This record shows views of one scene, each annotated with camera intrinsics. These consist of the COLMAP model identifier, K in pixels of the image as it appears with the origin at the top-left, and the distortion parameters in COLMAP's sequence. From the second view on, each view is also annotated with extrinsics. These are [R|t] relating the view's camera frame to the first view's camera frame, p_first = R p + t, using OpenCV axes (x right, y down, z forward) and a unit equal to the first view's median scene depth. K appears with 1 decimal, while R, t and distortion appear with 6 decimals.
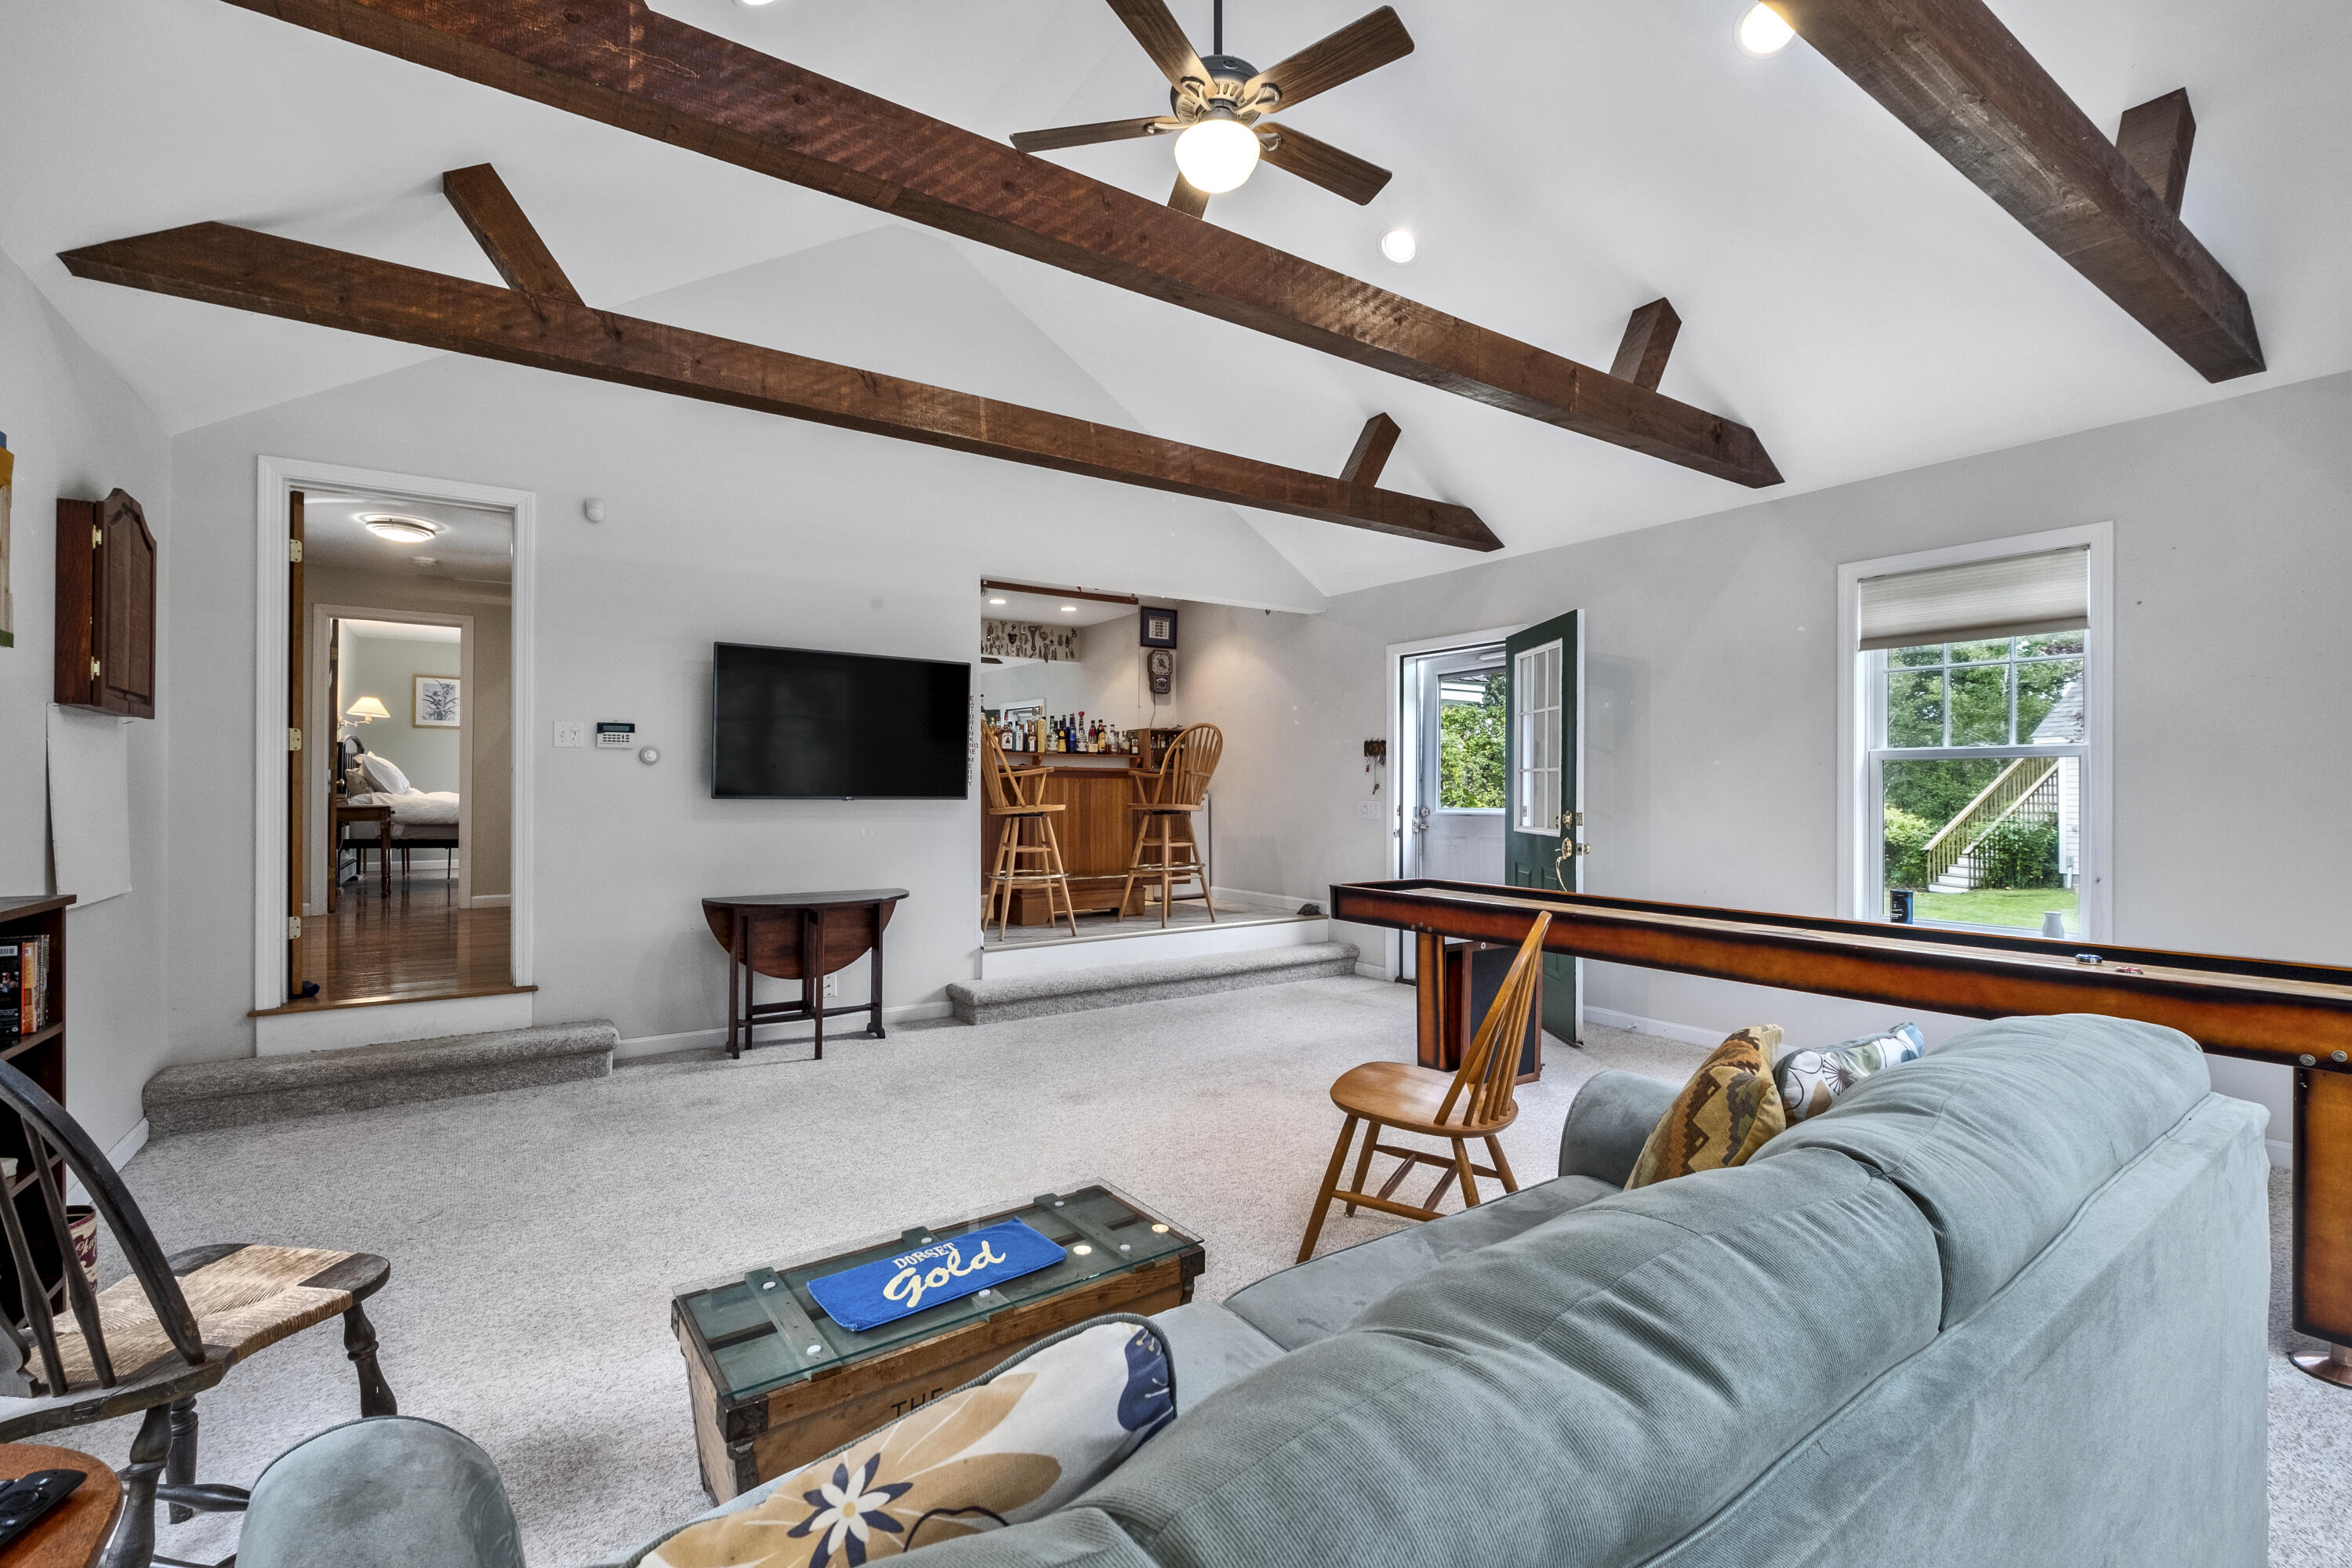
lens RADIAL K [[1024.4, 0, 1165.1], [0, 1024.4, 782.1], [0, 0, 1]] dist [-0.006747, -0.000801]
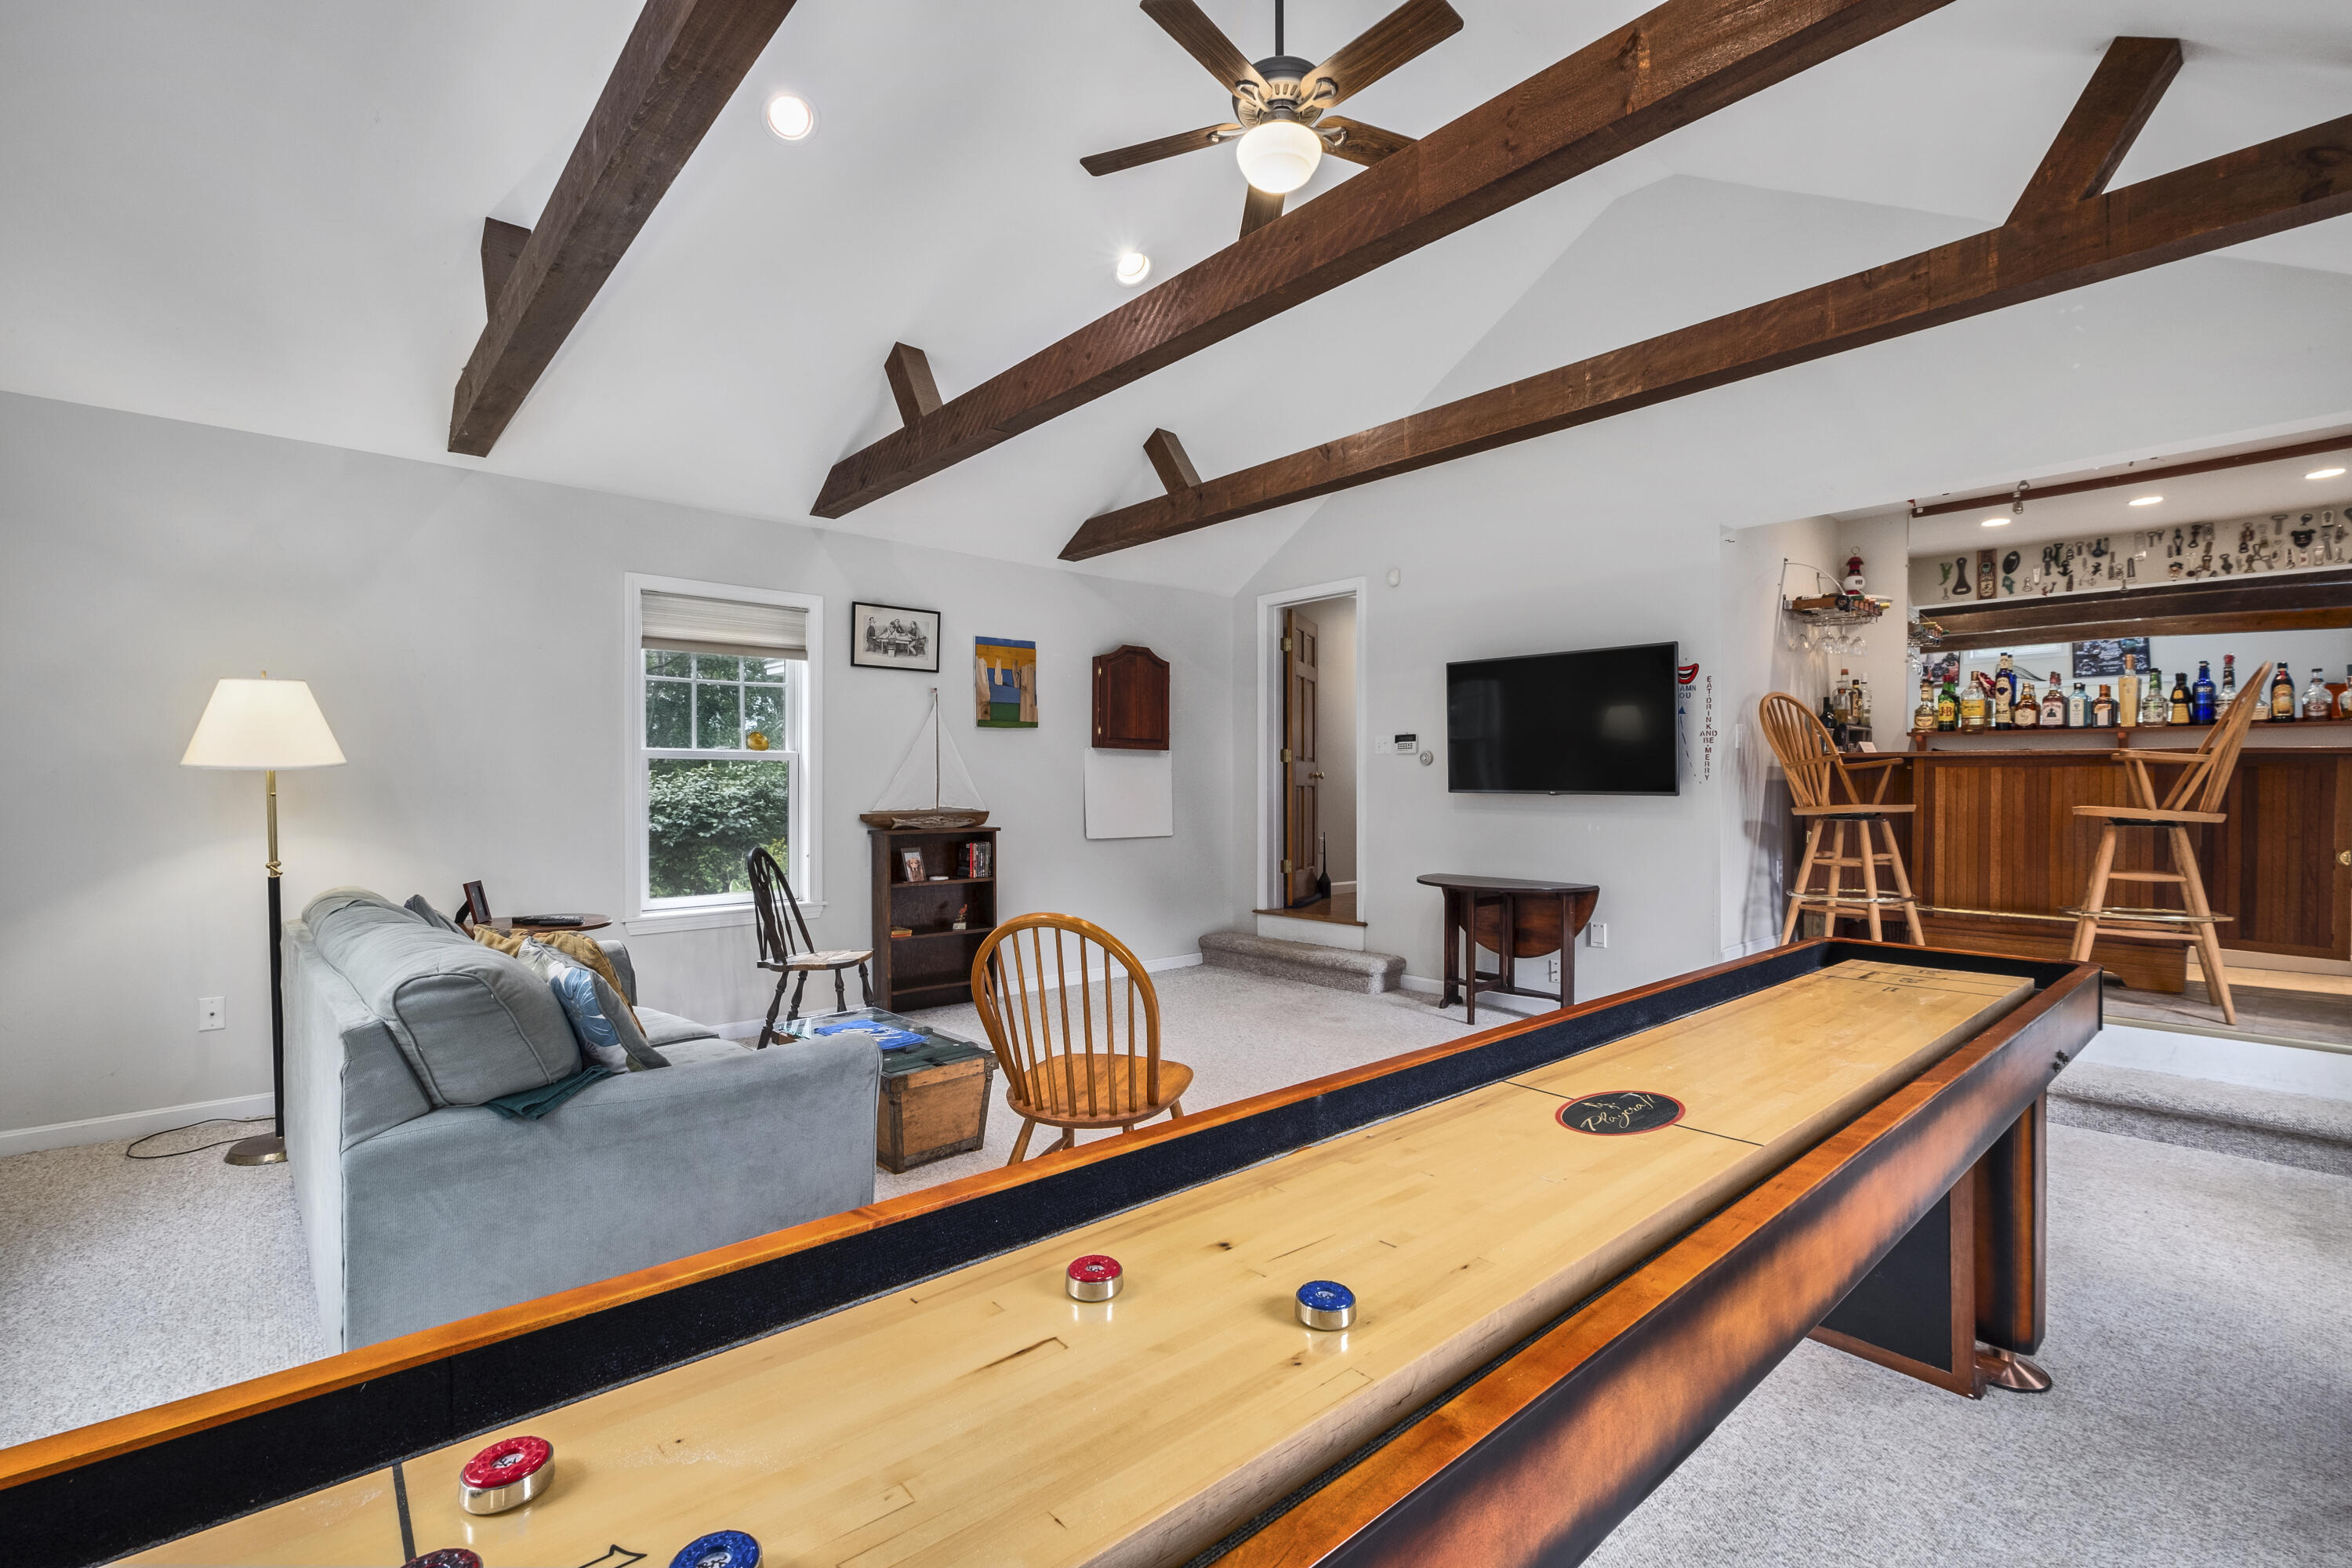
lens RADIAL K [[1024.4, 0, 1166.5], [0, 1024.4, 791.9], [0, 0, 1]] dist [-0.006747, -0.000801]
pose [[0.143682, 0.009438, -0.989579, 0.692323], [0.009631, 0.999894, 0.010935, -0.000979], [0.989577, -0.011102, 0.143575, 0.484468]]
